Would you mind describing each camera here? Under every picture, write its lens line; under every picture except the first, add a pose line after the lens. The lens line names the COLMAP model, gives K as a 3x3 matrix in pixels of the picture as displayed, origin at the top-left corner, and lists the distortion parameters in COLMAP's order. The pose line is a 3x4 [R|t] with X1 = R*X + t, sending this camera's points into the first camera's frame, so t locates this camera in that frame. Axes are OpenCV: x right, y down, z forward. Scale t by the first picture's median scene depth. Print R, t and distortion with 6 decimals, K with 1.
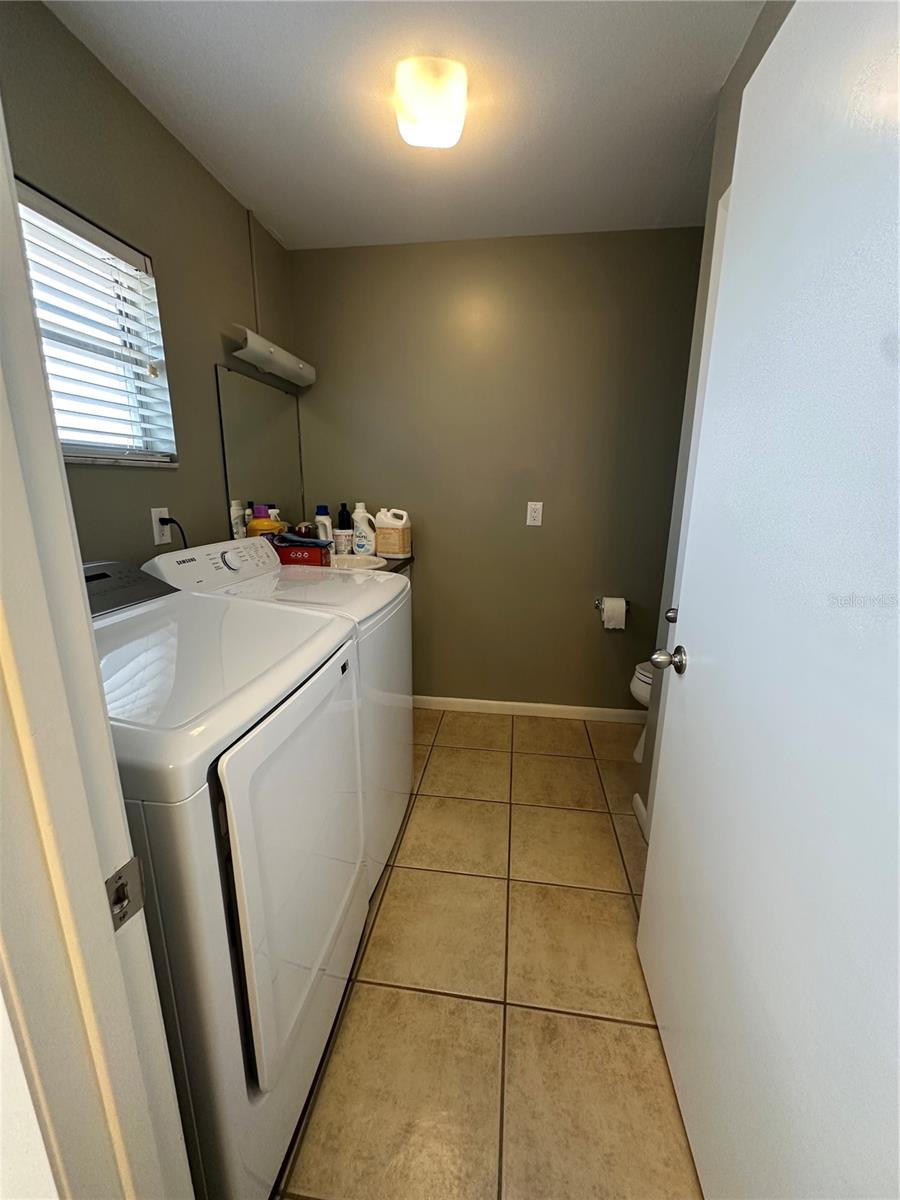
lens RADIAL K [[476.5, 0, 451.2], [0, 476.5, 601.0], [0, 0, 1]] dist [-0.000809, 0.000118]
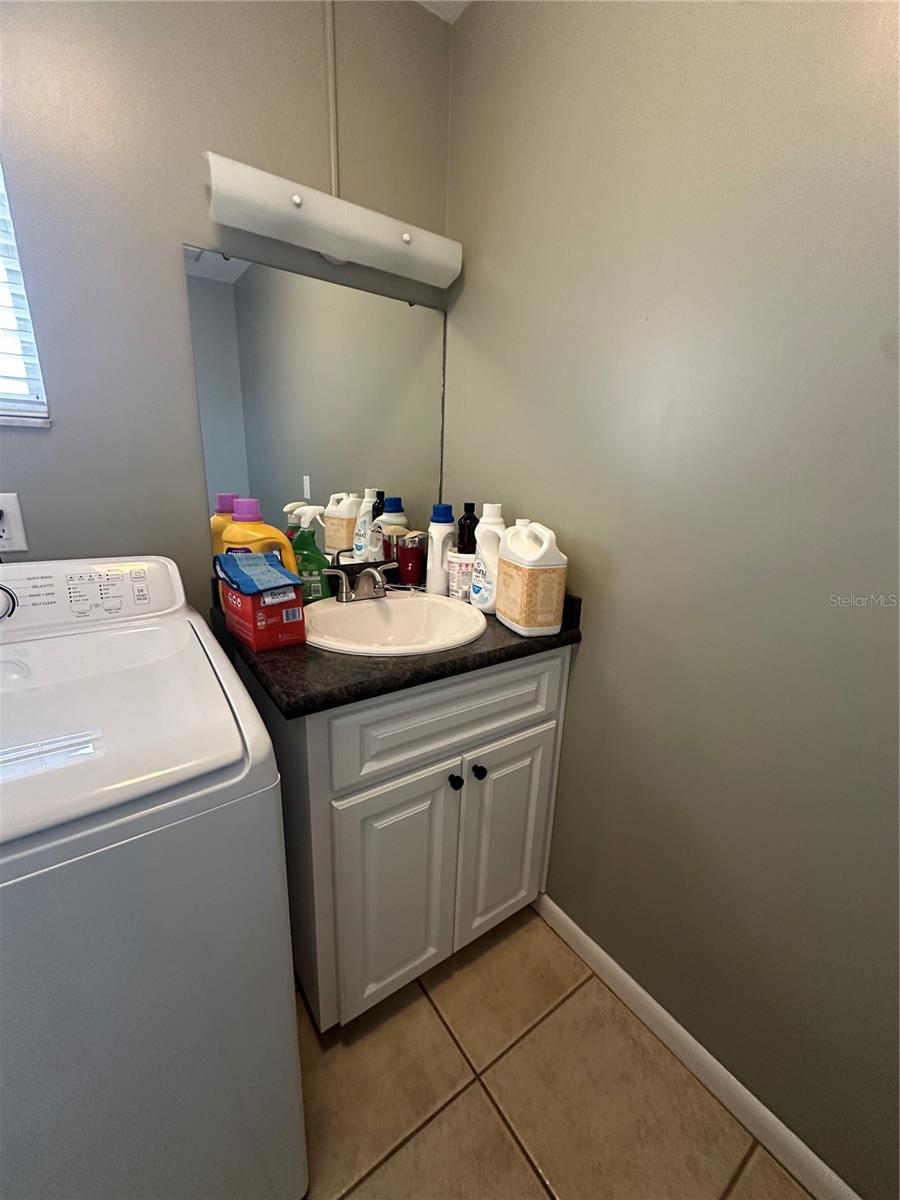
lens RADIAL K [[476.5, 0, 451.2], [0, 476.5, 601.0], [0, 0, 1]] dist [-0.000809, 0.000118]
pose [[0.690951, 0.201793, -0.694166, 0.149127], [-0.194353, 0.976749, 0.090487, -0.145608], [0.696286, 0.072391, 0.714104, 0.627054]]
